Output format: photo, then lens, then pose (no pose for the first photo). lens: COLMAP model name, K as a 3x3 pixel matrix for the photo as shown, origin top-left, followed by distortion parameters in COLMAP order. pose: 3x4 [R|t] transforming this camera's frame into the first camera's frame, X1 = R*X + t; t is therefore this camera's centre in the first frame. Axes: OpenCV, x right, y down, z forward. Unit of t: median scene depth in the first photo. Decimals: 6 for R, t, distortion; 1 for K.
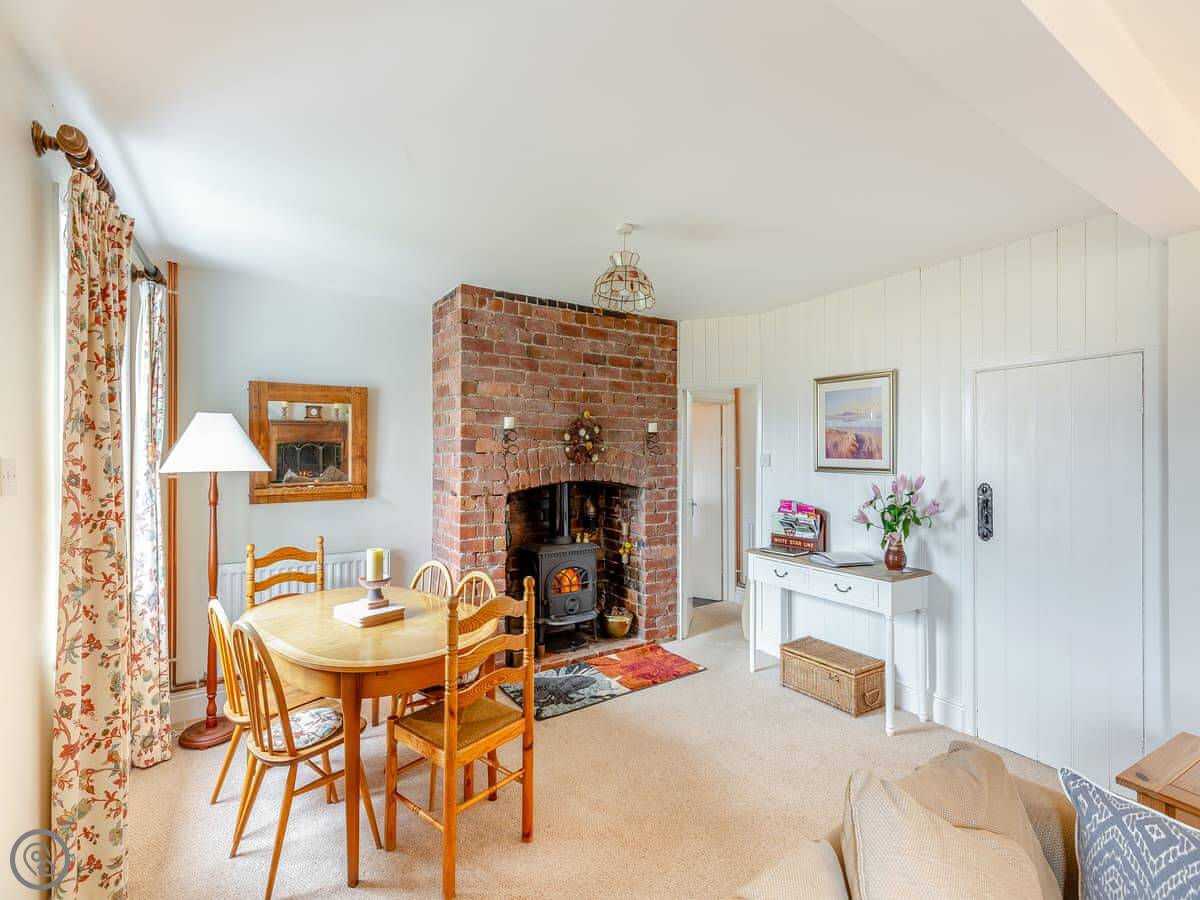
lens RADIAL K [[549.4, 0, 597.2], [0, 549.4, 452.1], [0, 0, 1]] dist [0.007812, -0.000182]
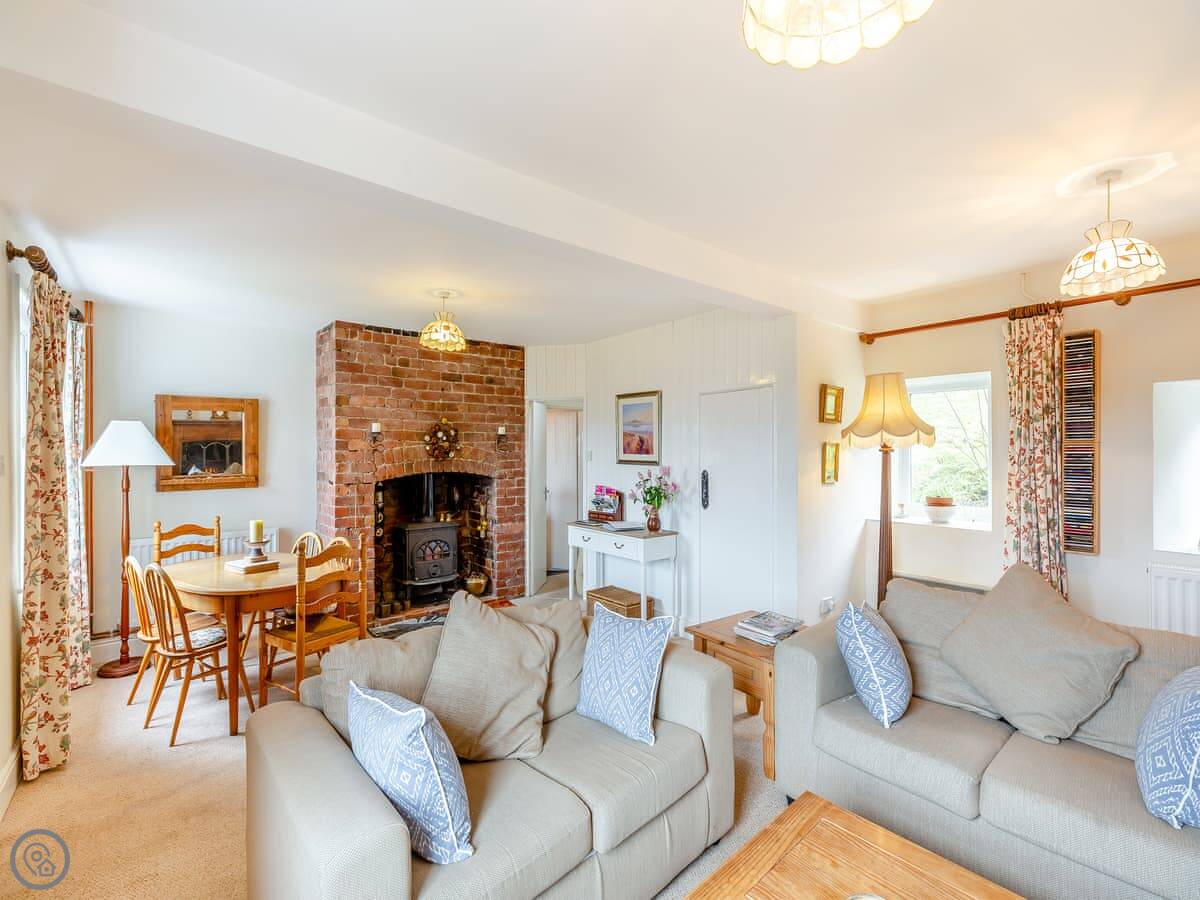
lens RADIAL K [[541.7, 0, 600.0], [0, 541.7, 450.0], [0, 0, 1]] dist [0.012856, -0.001351]
pose [[0.992241, -0.002931, 0.124294, 0.203660], [0.002829, 0.999996, 0.000995, 0.000061], [-0.124297, -0.000636, 0.992245, -0.336029]]
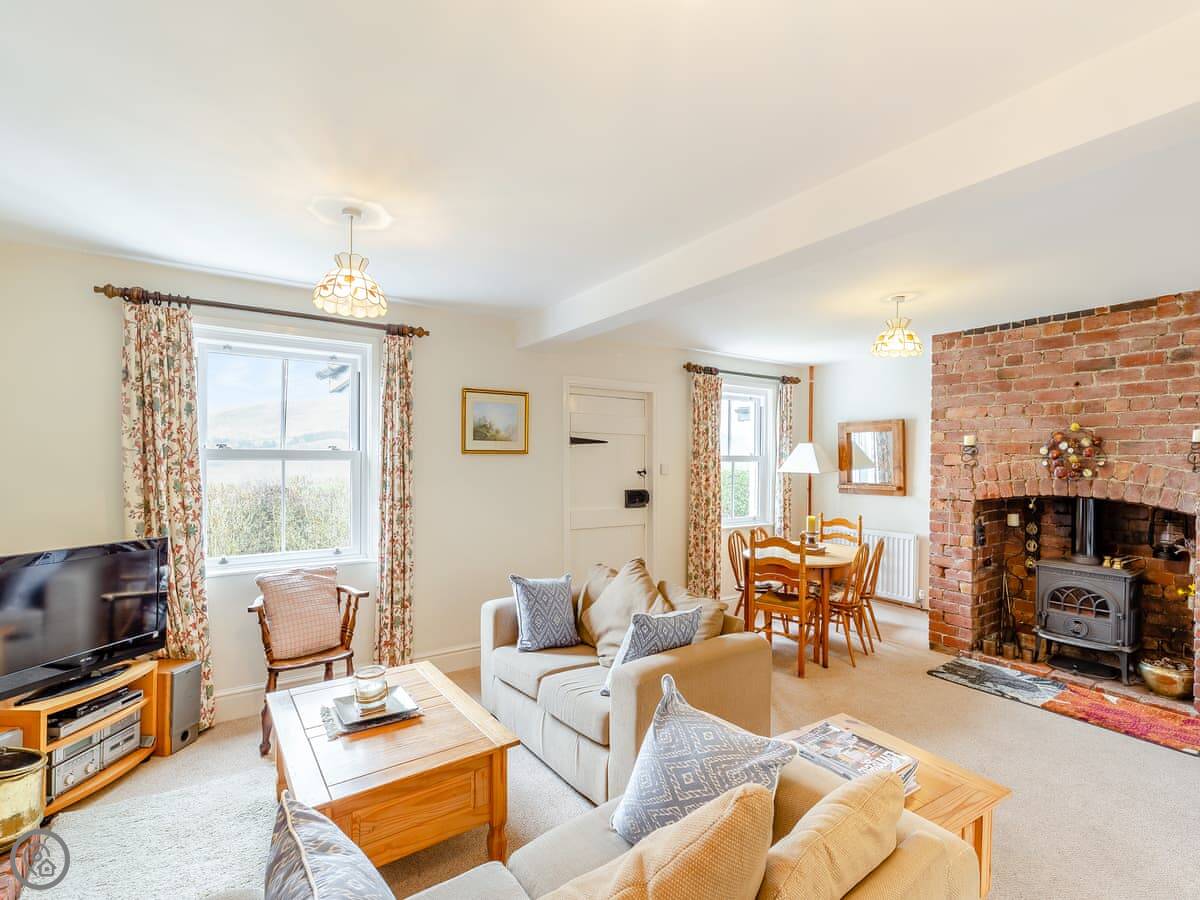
lens RADIAL K [[558.9, 0, 589.5], [0, 558.9, 463.0], [0, 0, 1]] dist [-0.005400, 0.000741]
pose [[0.008525, 0.007334, -0.999937, 1.032241], [-0.006677, 0.999951, 0.007277, -0.007739], [0.999941, 0.006614, 0.008574, 0.171119]]
